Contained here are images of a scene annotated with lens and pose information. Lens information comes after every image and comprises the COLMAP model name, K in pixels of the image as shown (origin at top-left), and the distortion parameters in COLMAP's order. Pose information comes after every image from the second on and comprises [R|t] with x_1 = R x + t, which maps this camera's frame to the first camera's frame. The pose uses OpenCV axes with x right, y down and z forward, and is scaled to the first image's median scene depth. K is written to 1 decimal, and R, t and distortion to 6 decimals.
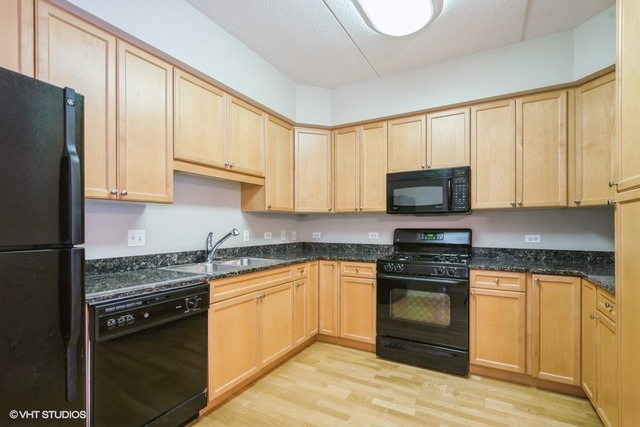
lens RADIAL K [[295.2, 0, 330.1], [0, 295.2, 228.9], [0, 0, 1]] dist [-0.003776, -0.000416]
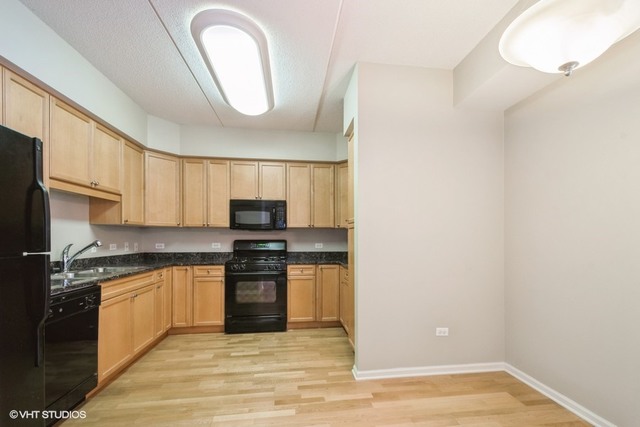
lens RADIAL K [[275.3, 0, 327.2], [0, 275.3, 239.0], [0, 0, 1]] dist [0.000707, -0.000122]
pose [[0.809652, -0.000990, 0.586909, -0.236873], [0.003870, 0.999986, -0.003652, 0.000779], [-0.586897, 0.005228, 0.809645, -0.360551]]
